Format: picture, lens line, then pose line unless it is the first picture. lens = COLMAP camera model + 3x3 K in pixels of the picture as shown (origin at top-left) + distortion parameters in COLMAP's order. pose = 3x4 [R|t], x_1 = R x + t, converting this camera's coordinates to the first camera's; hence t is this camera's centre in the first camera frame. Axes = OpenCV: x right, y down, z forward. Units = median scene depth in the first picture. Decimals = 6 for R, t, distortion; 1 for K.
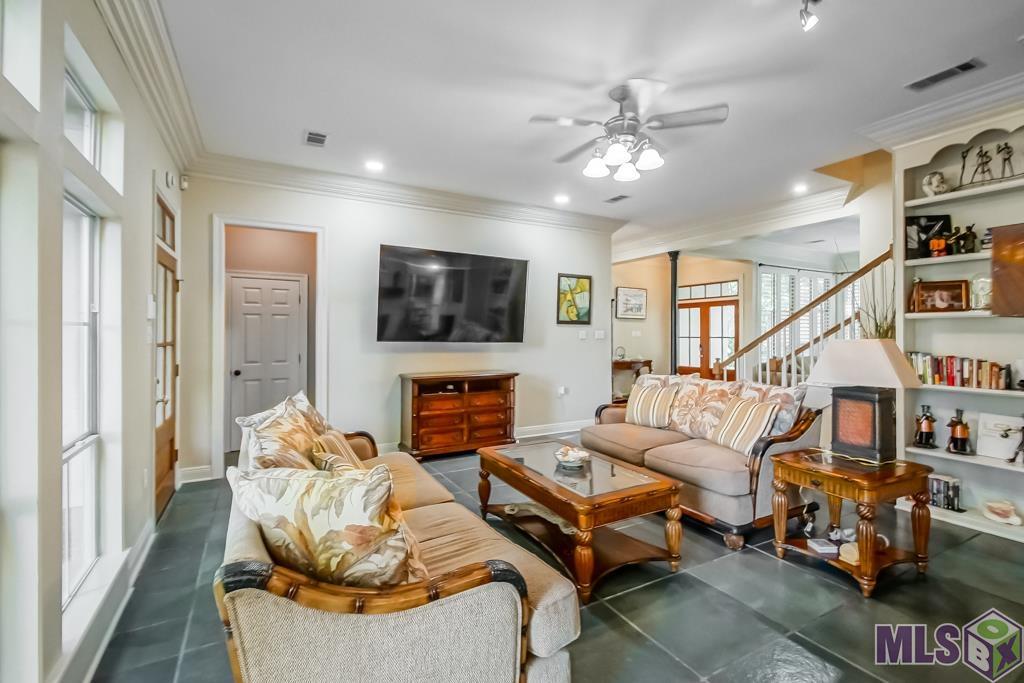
lens RADIAL K [[455.8, 0, 512.5], [0, 455.8, 333.5], [0, 0, 1]] dist [0.003196, -0.000216]
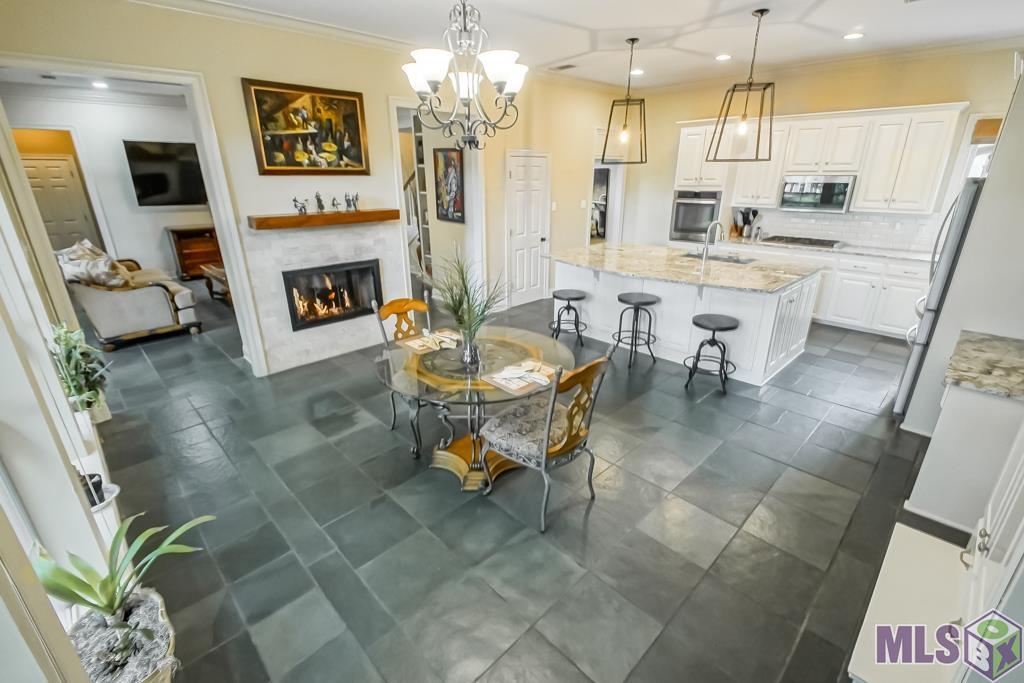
lens RADIAL K [[455.8, 0, 512.5], [0, 455.8, 343.4], [0, 0, 1]] dist [0.003196, -0.000216]
pose [[0.963228, -0.095398, 0.251179, 0.820835], [0.000870, 0.935949, 0.352135, -0.155884], [-0.268684, -0.338968, 0.901615, -1.521851]]
